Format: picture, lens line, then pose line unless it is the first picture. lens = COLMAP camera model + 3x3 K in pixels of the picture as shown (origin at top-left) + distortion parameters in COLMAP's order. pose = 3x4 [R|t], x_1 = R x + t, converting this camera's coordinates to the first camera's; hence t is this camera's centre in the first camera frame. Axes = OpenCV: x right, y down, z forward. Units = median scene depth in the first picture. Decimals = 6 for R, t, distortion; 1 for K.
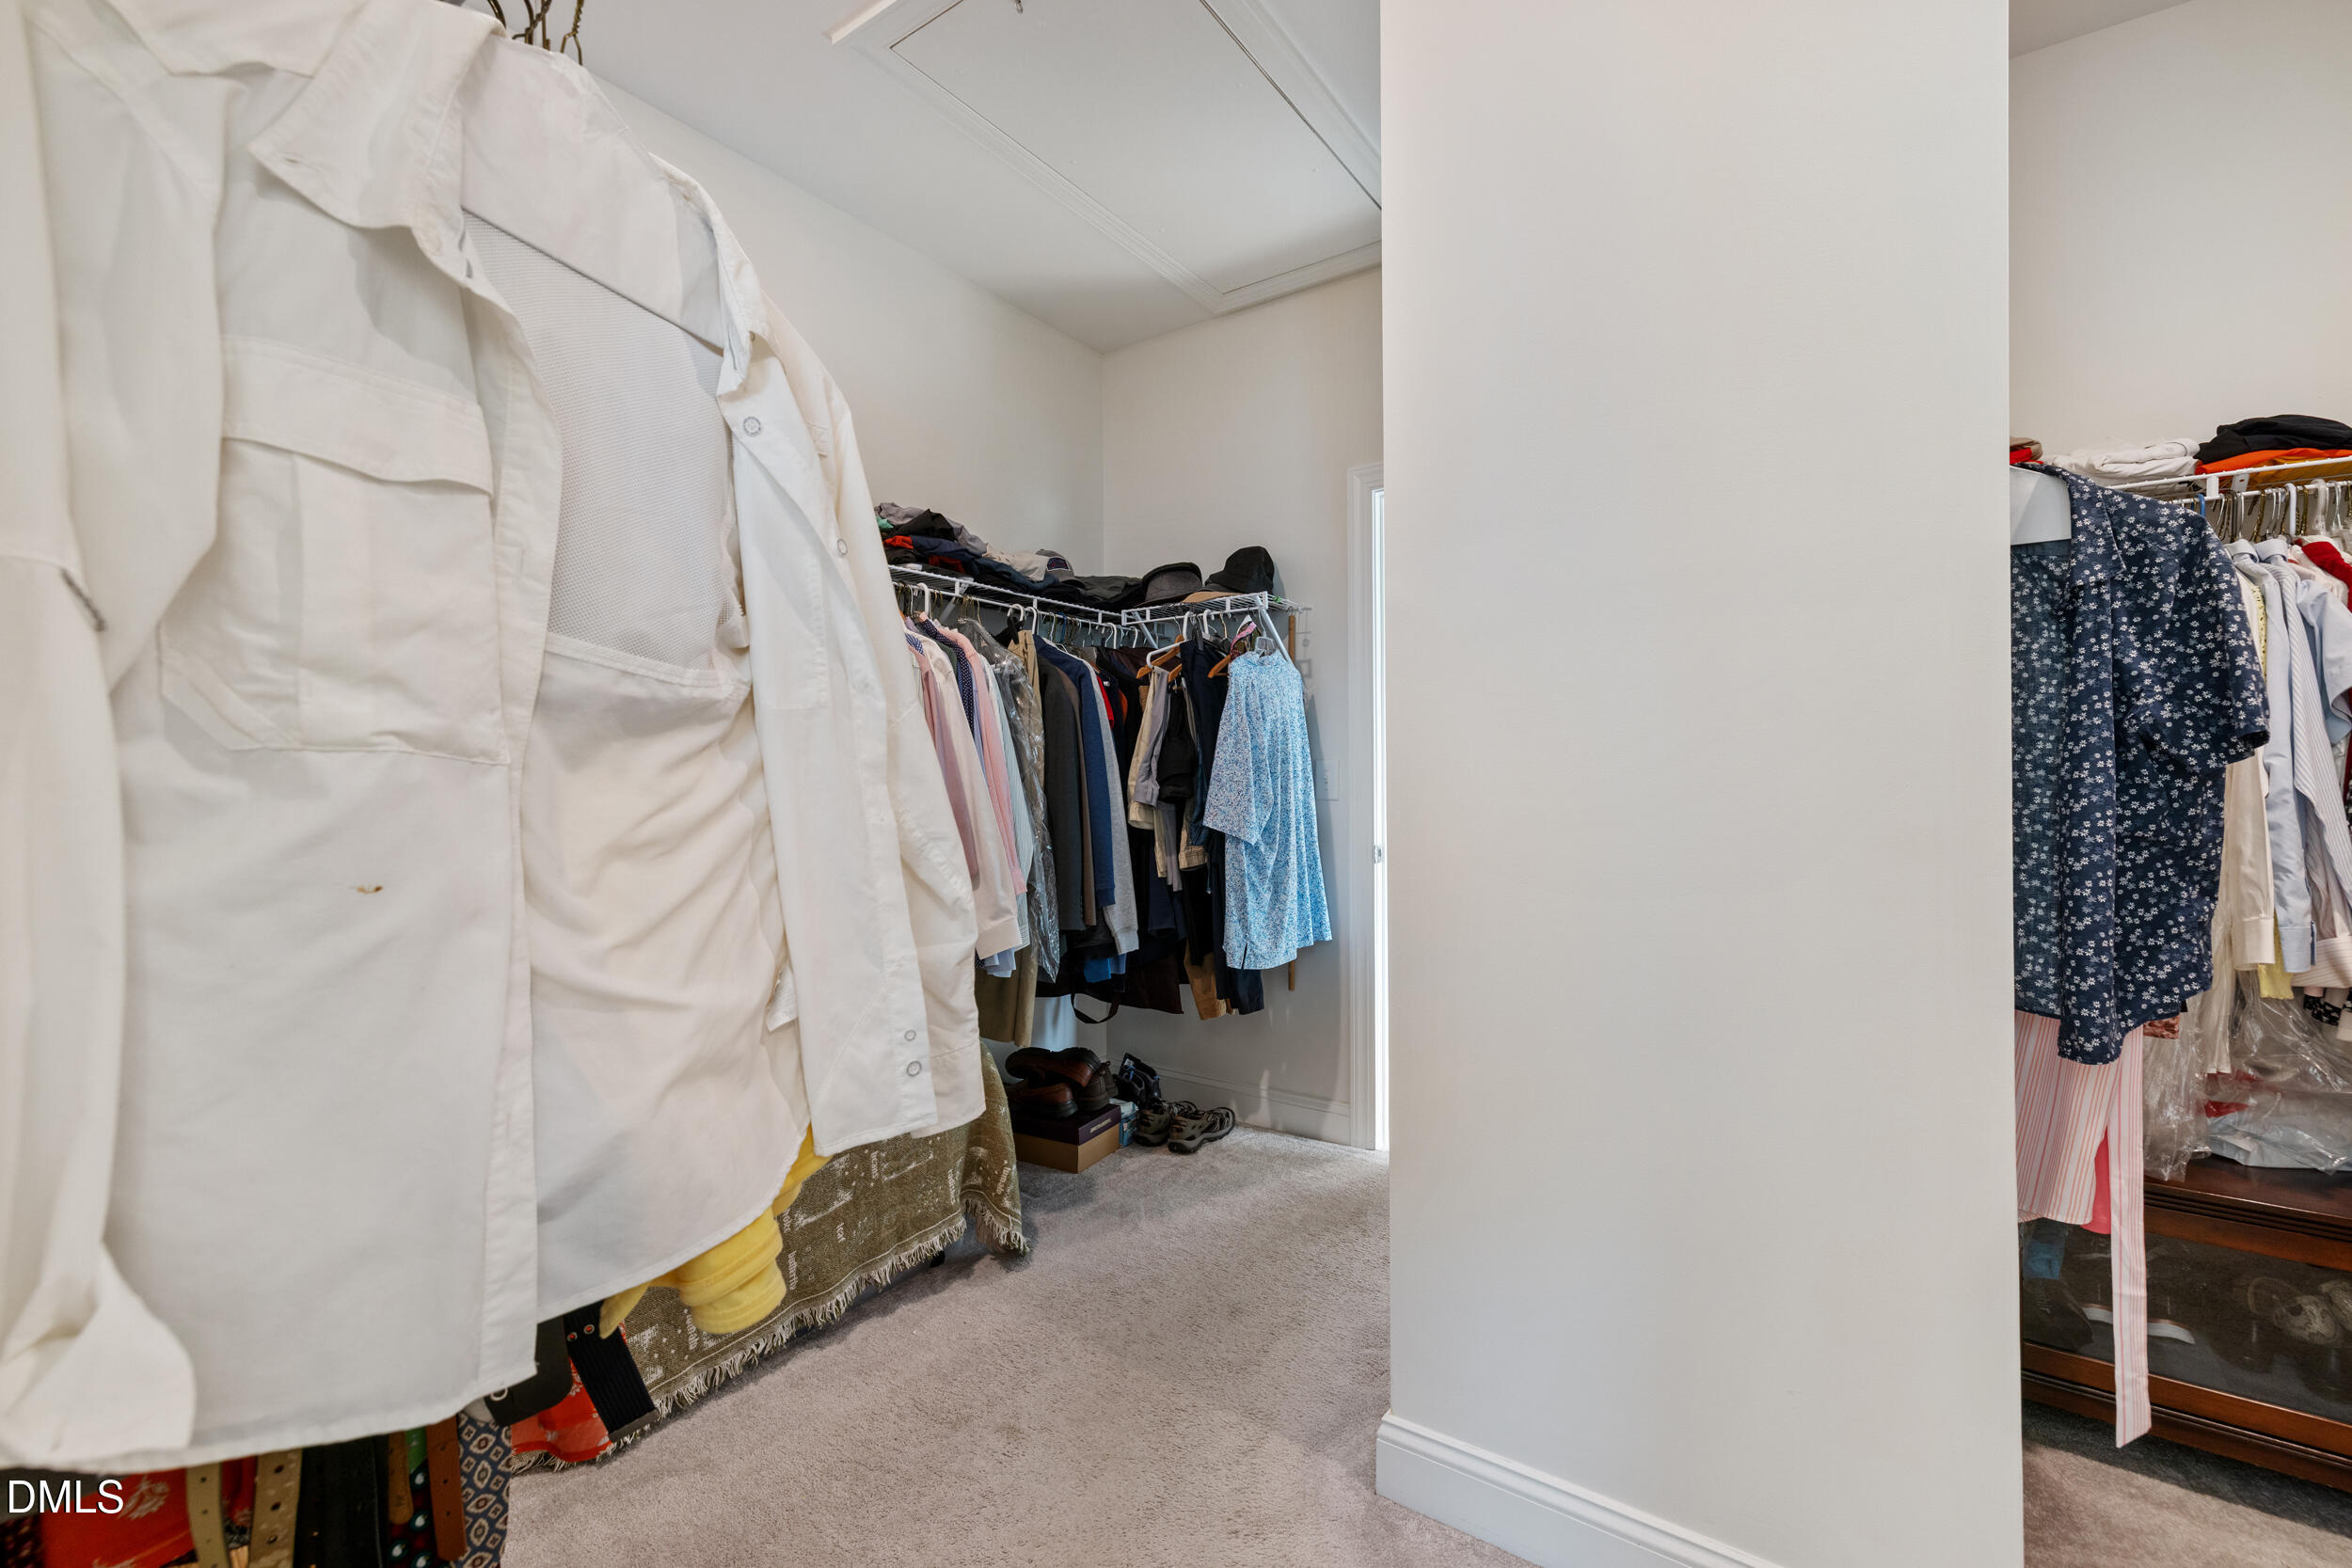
lens RADIAL K [[986.9, 0, 1170.2], [0, 986.9, 777.2], [0, 0, 1]] dist [0.001861, -0.001003]
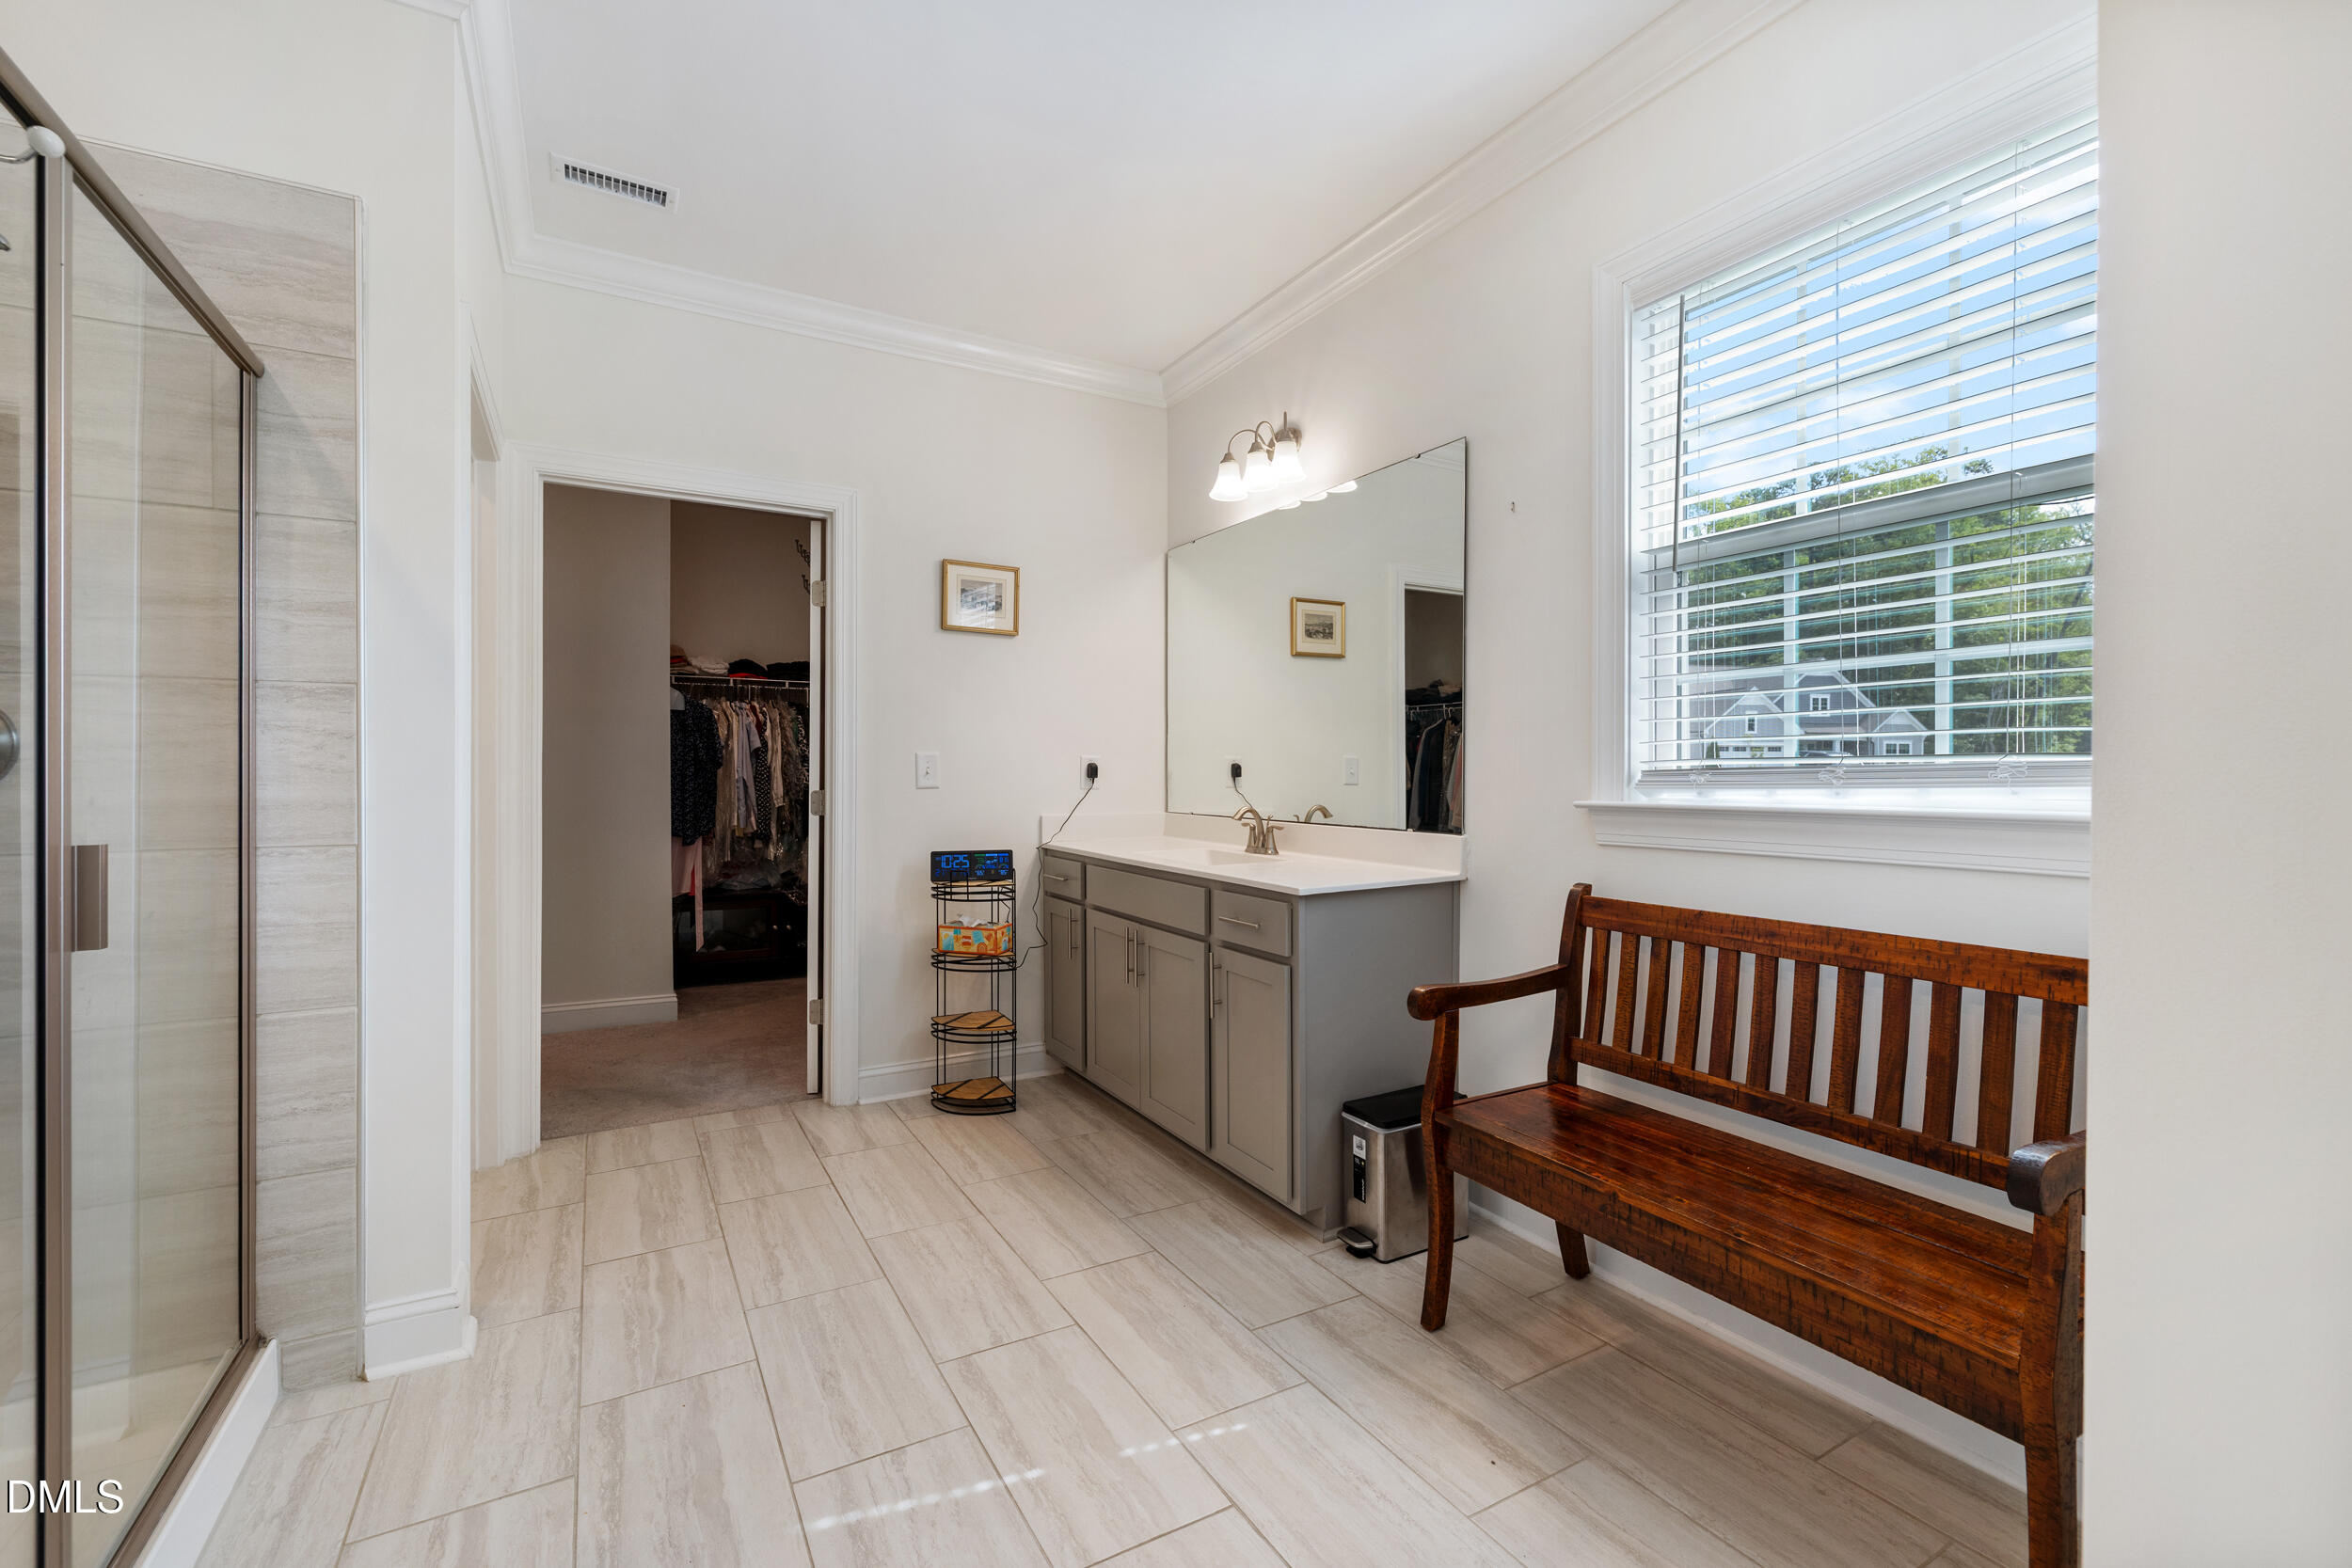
lens RADIAL K [[986.9, 0, 1153.9], [0, 986.9, 777.3], [0, 0, 1]] dist [0.001861, -0.001003]
pose [[0.425447, 0.000220, 0.904983, -1.722745], [0.004253, 0.999988, -0.002242, 0.032426], [-0.904973, 0.004803, 0.425441, -2.204802]]
